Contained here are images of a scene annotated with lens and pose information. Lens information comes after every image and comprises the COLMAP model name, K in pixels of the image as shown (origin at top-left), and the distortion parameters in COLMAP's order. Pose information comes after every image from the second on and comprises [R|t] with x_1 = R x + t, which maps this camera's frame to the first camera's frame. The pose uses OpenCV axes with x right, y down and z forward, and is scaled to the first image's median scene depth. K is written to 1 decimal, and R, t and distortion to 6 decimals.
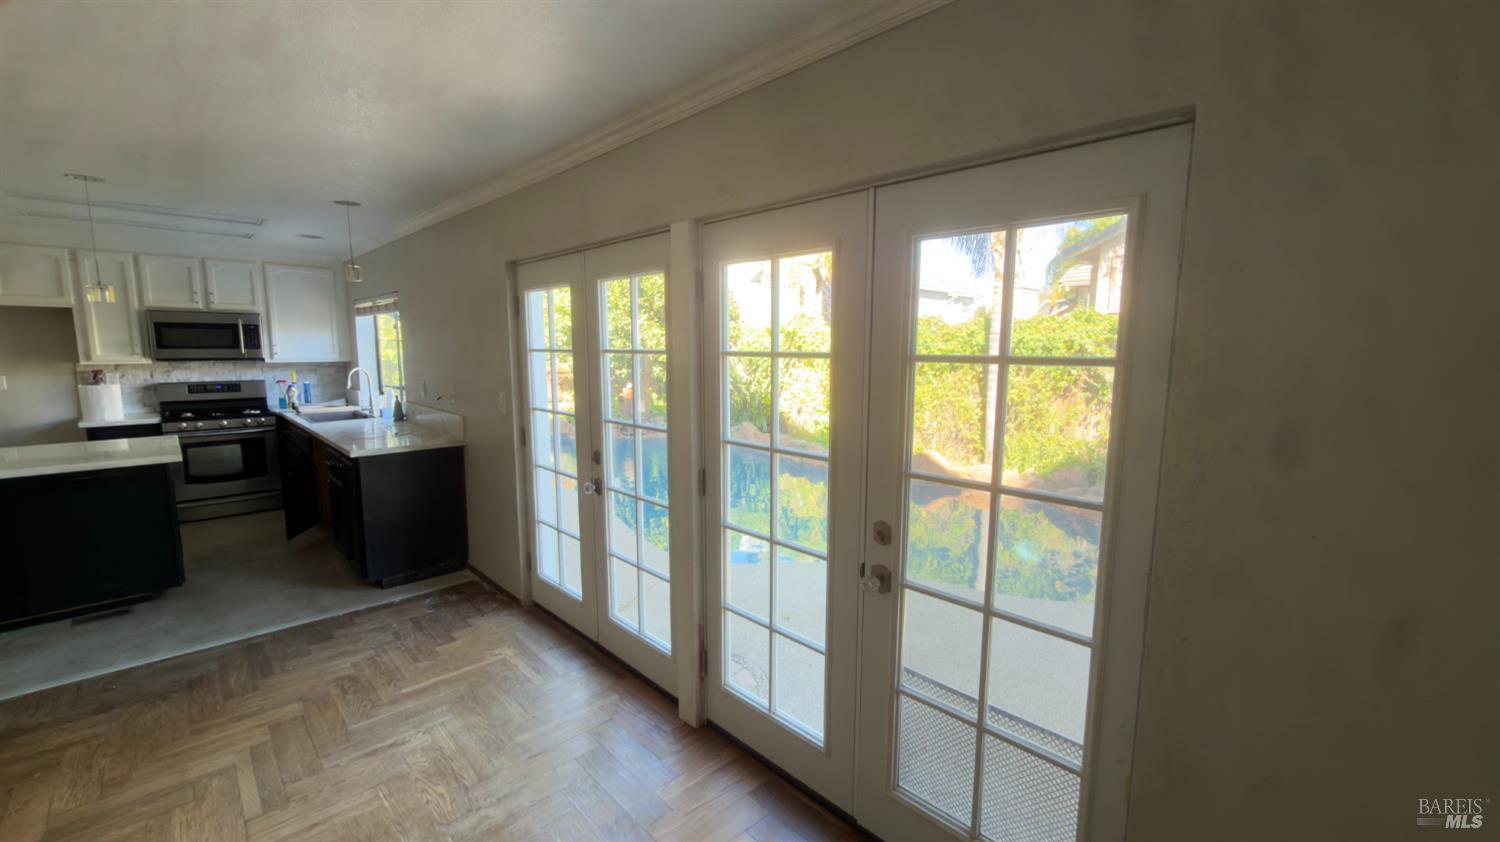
lens RADIAL K [[607.1, 0, 750.9], [0, 607.1, 420.5], [0, 0, 1]] dist [0.015221, 0.000301]
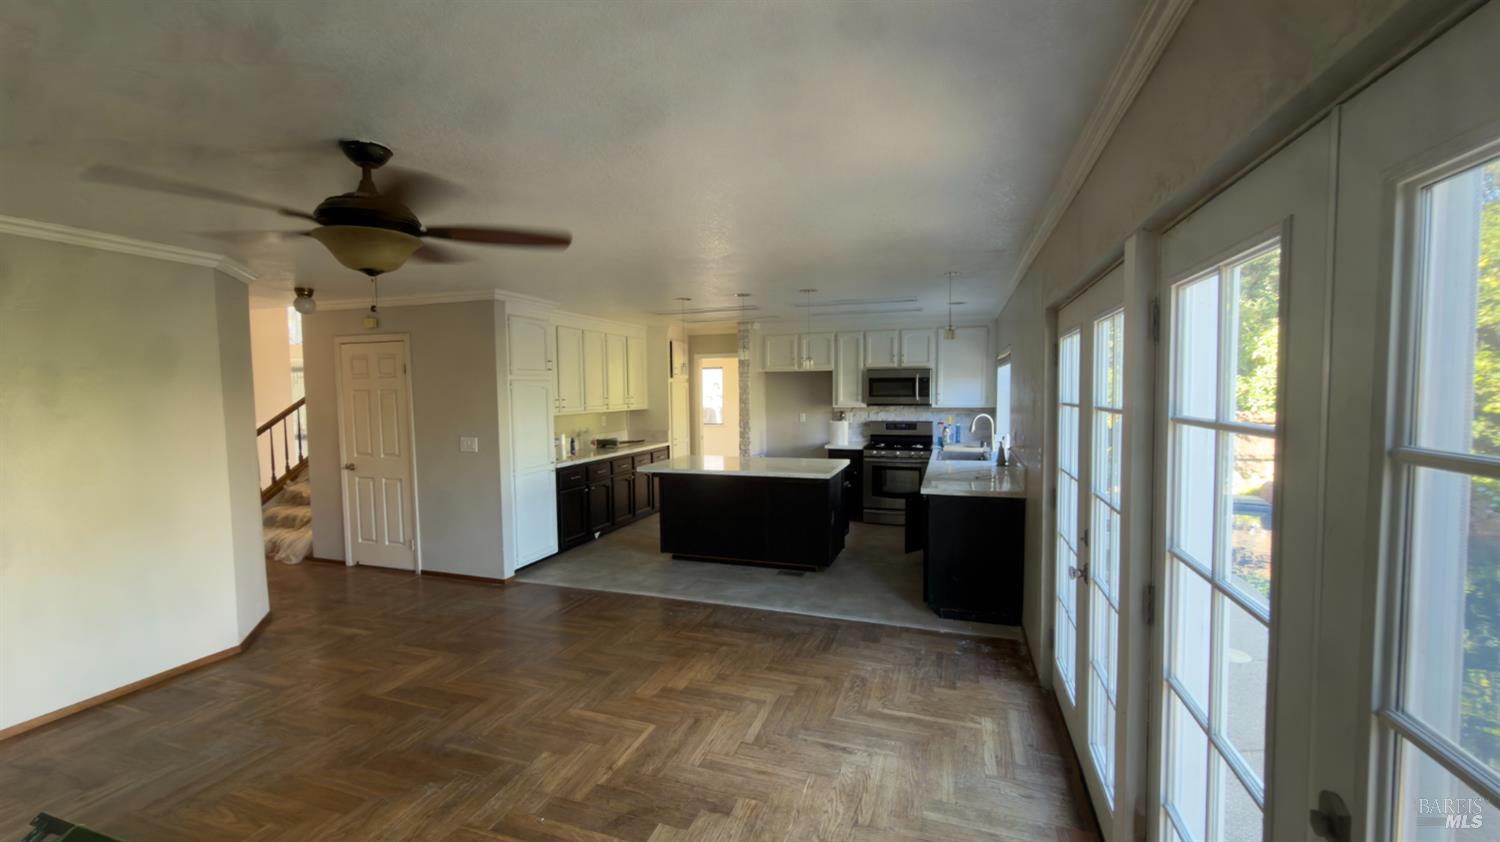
lens RADIAL K [[607.1, 0, 750.0], [0, 607.1, 424.9], [0, 0, 1]] dist [0.015221, 0.000301]
pose [[0.460895, 0.046412, -0.886240, 0.215261], [-0.100695, 0.994917, -0.000264, -0.037125], [0.881724, 0.089362, 0.463226, 0.180620]]
